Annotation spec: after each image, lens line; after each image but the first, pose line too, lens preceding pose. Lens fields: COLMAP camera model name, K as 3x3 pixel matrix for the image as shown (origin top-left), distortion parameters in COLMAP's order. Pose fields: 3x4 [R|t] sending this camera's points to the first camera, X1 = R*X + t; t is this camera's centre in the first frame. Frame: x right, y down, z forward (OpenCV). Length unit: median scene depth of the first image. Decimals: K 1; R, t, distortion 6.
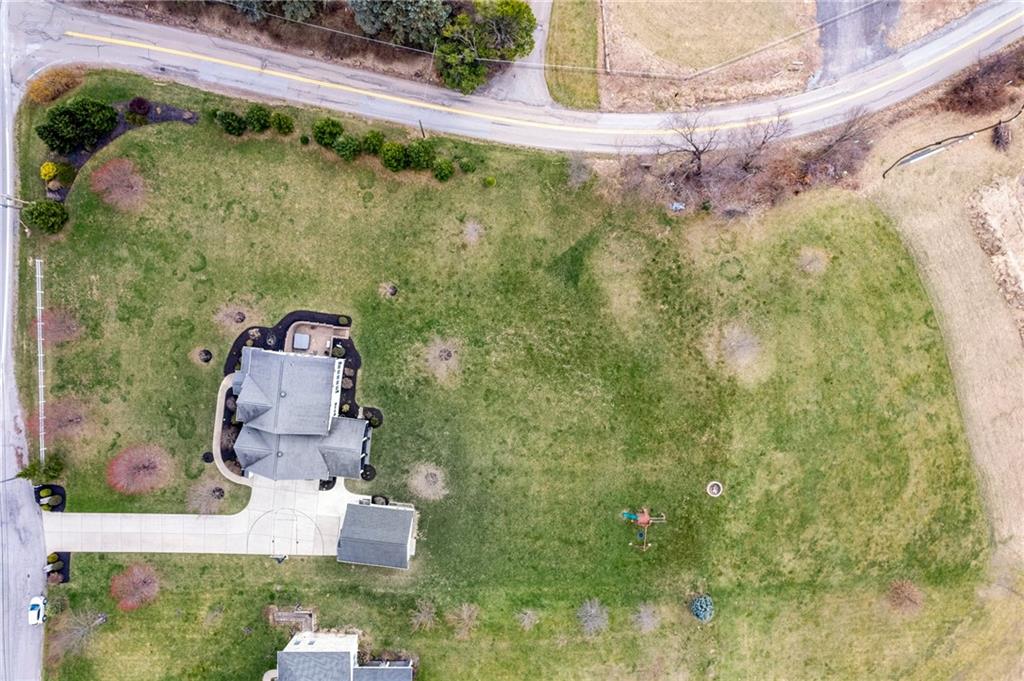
lens RADIAL K [[662.2, 0, 512.0], [0, 662.2, 340.5], [0, 0, 1]] dist [-0.072694, 0.072857]
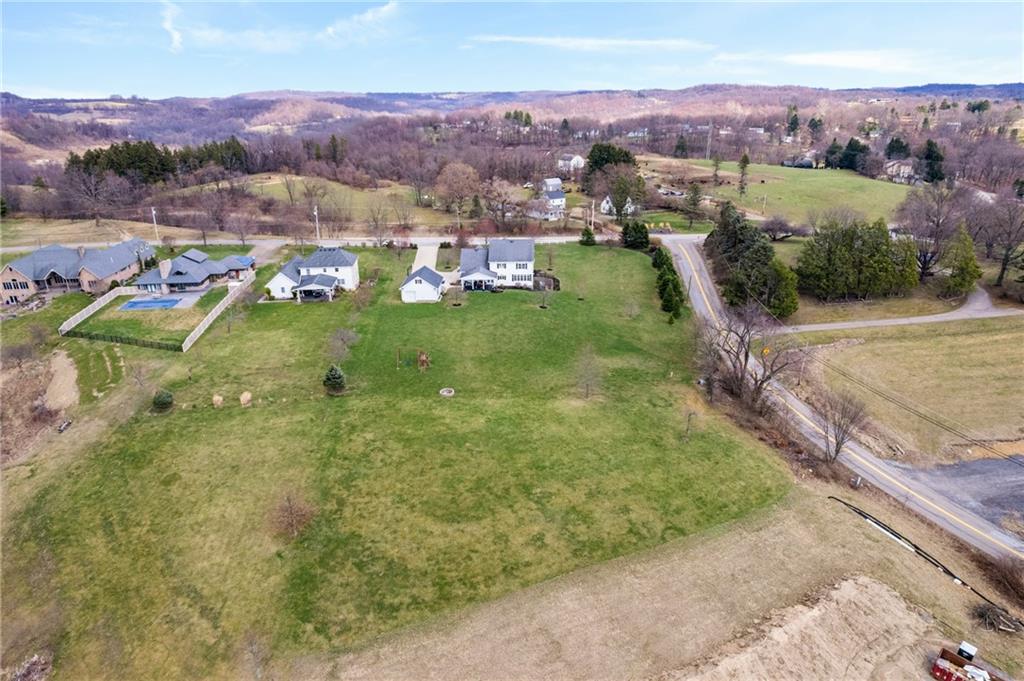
lens RADIAL K [[662.2, 0, 512.0], [0, 662.2, 340.5], [0, 0, 1]] dist [-0.072694, 0.072857]
pose [[0.079729, 0.351443, -0.932808, 1.233770], [-0.996783, 0.020416, -0.077505, 0.198689], [-0.008195, 0.935987, 0.351940, 0.543154]]
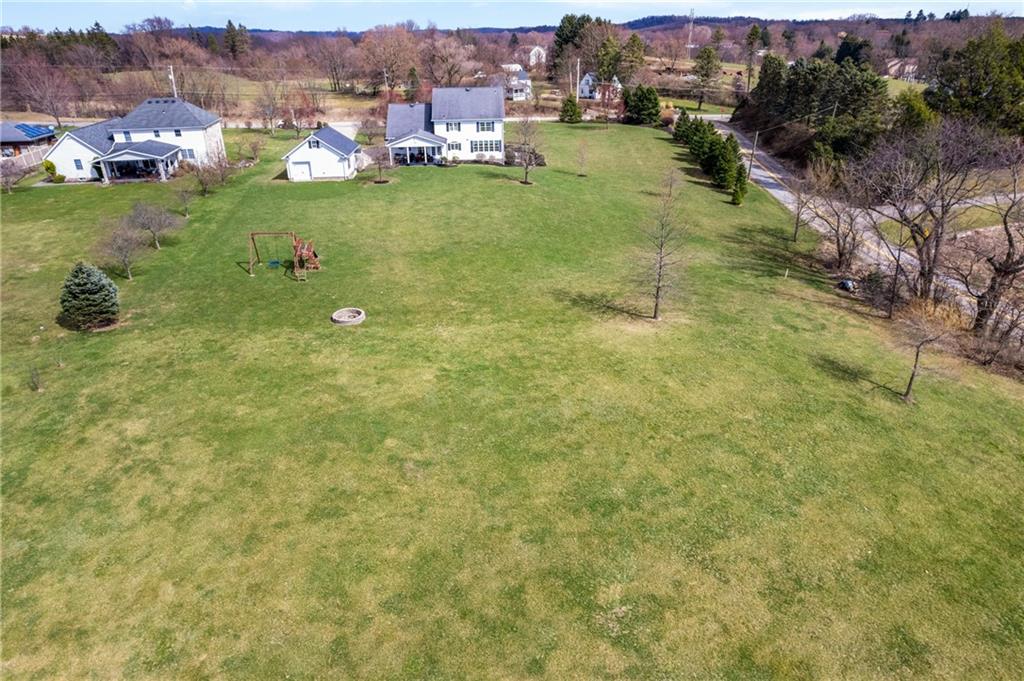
lens RADIAL K [[662.2, 0, 512.0], [0, 662.2, 340.5], [0, 0, 1]] dist [-0.072694, 0.072857]
pose [[0.162110, 0.416025, -0.894787, 0.739875], [-0.986755, 0.062944, -0.149506, 0.178787], [-0.005876, 0.907172, 0.420718, 0.798824]]
